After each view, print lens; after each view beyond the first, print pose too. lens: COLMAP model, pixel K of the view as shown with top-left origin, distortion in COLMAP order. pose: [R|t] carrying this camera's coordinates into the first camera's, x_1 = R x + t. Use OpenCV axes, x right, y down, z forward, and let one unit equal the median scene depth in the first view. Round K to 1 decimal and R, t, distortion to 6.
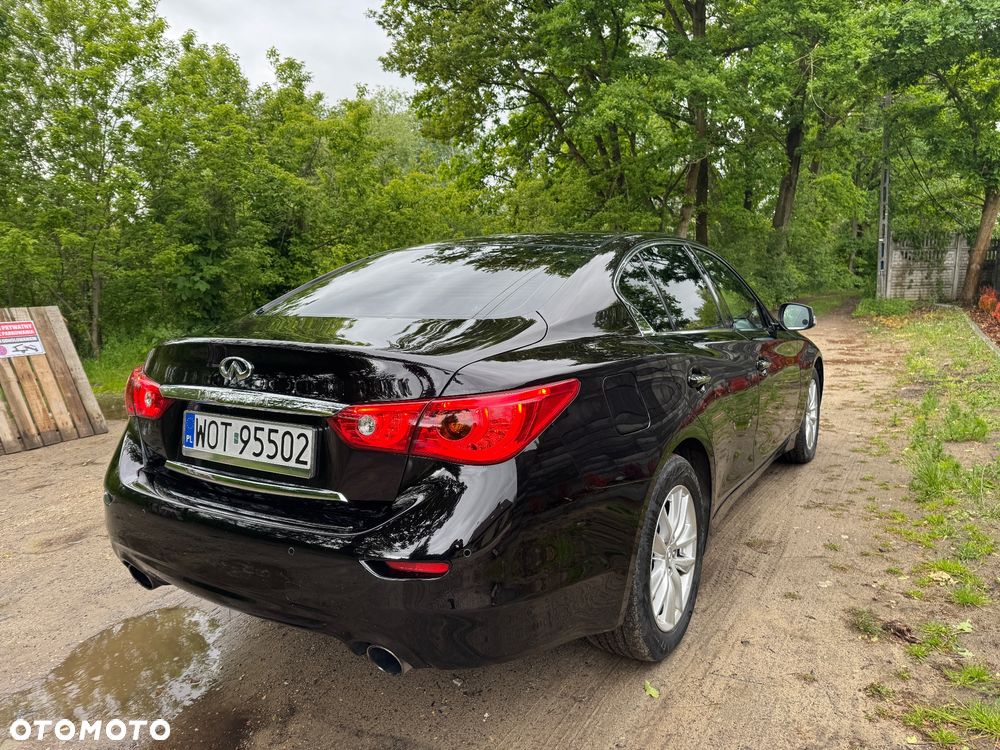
lens RADIAL K [[693.2, 0, 500.0], [0, 693.2, 375.0], [0, 0, 1]] dist [0.097136, -0.133902]
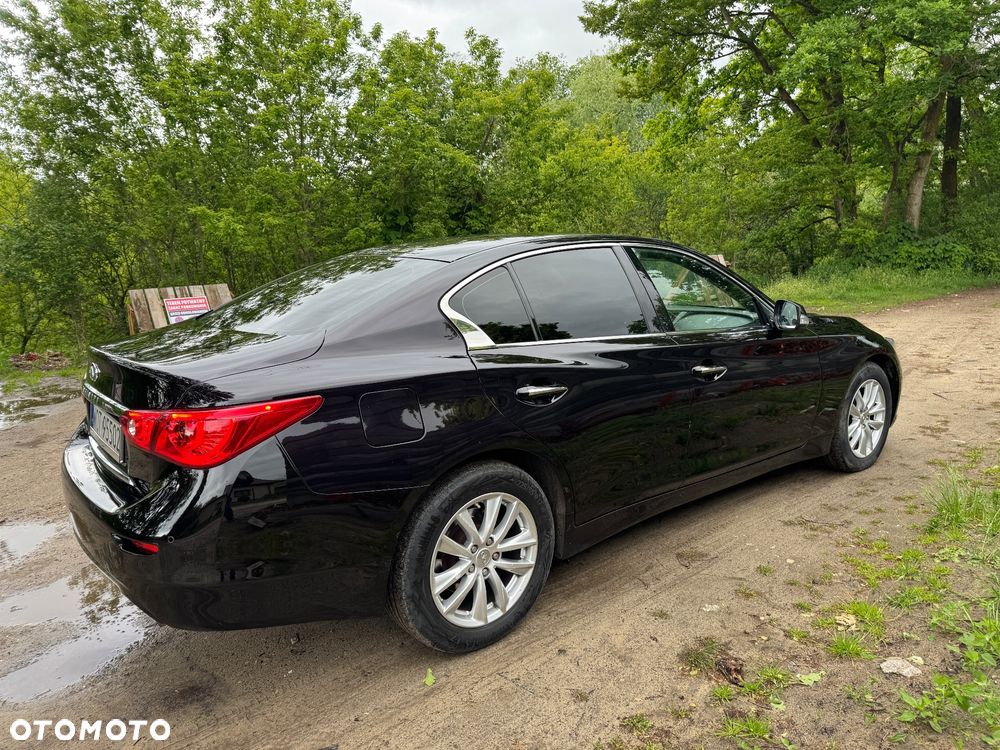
lens RADIAL K [[693.2, 0, 500.0], [0, 693.2, 375.0], [0, 0, 1]] dist [0.097136, -0.133902]
pose [[0.943158, 0.047137, -0.328984, 0.107251], [-0.028133, 0.997661, 0.062293, -0.014885], [0.331151, -0.049497, 0.942279, 0.005358]]
